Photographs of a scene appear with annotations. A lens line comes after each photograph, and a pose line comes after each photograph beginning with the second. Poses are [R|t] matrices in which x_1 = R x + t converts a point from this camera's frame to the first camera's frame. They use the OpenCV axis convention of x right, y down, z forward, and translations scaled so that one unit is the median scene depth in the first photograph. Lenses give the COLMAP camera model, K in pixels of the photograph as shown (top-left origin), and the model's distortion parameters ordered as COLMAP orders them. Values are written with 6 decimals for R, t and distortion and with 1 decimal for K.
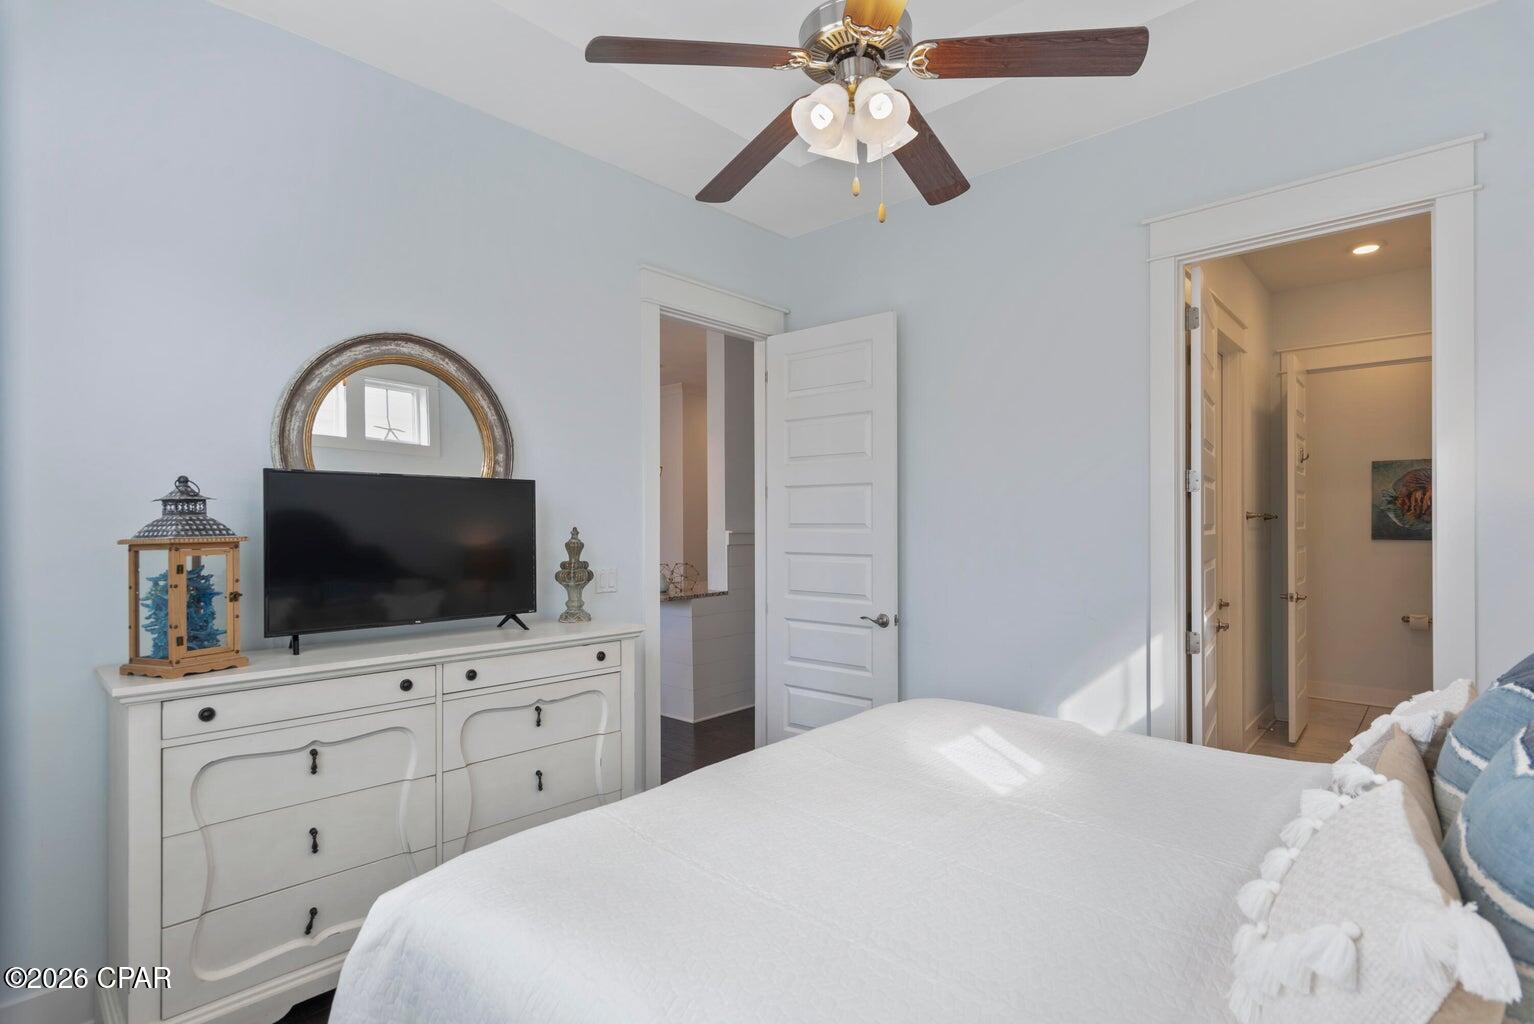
lens RADIAL K [[749.1, 0, 778.4], [0, 749.1, 525.4], [0, 0, 1]] dist [0.001190, 0.001102]
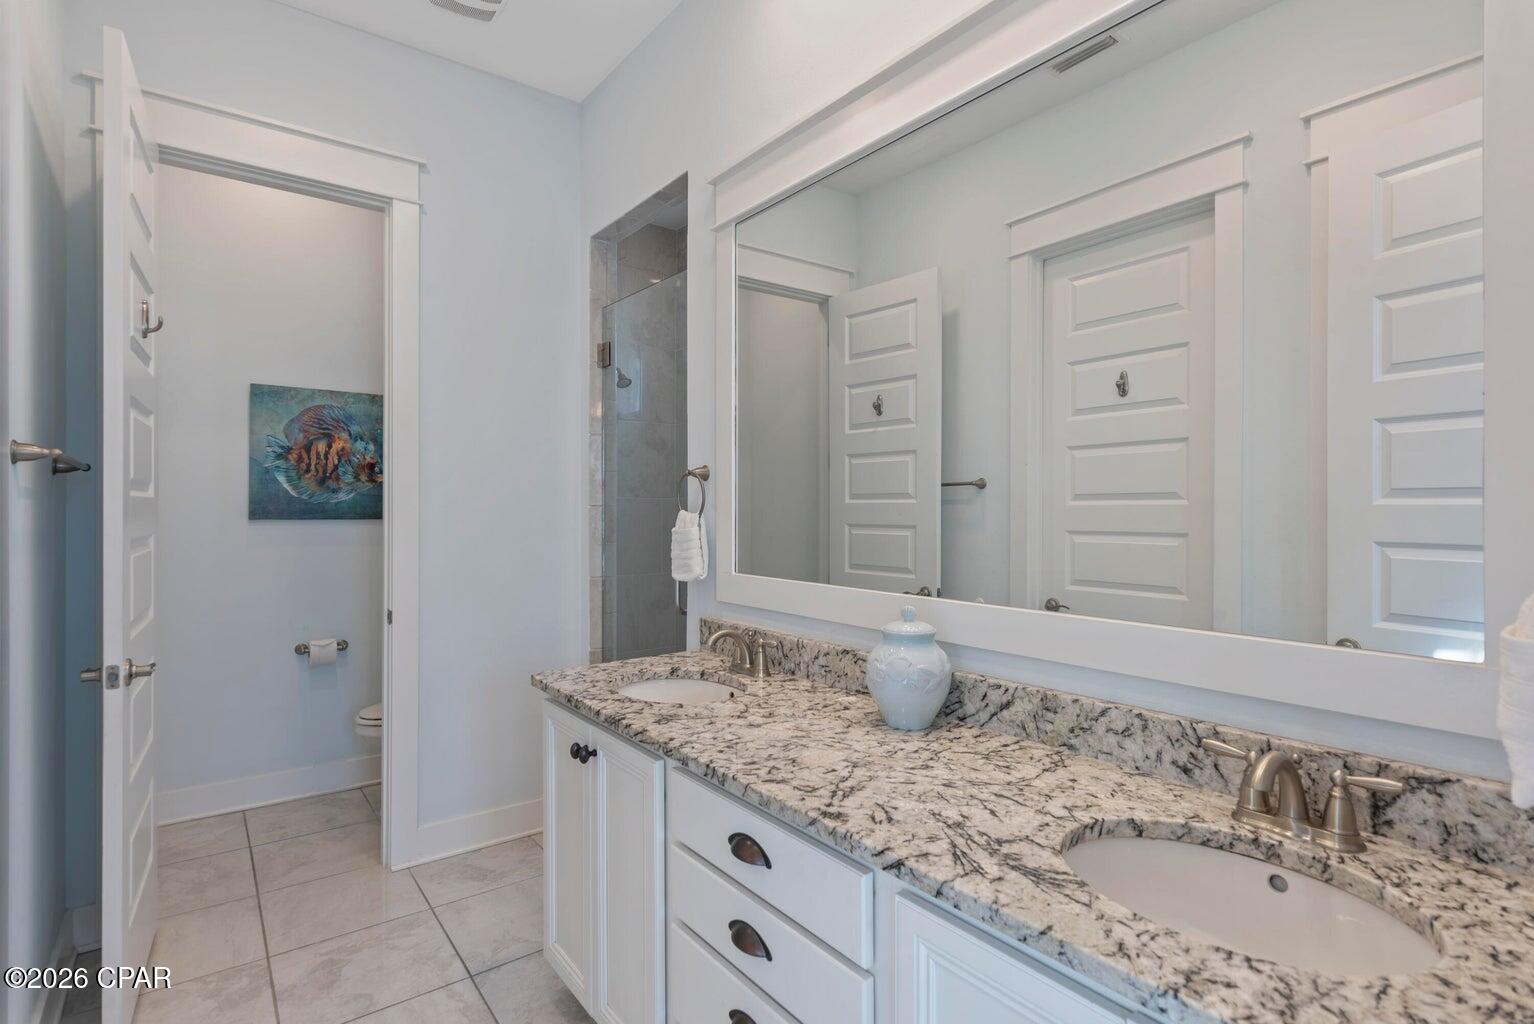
lens RADIAL K [[749.1, 0, 773.5], [0, 749.1, 509.0], [0, 0, 1]] dist [0.001190, 0.001102]
pose [[0.210076, -0.003465, 0.977679, 0.321328], [-0.006347, 0.999968, 0.004908, 0.005484], [-0.977665, -0.007236, 0.210047, 0.498450]]
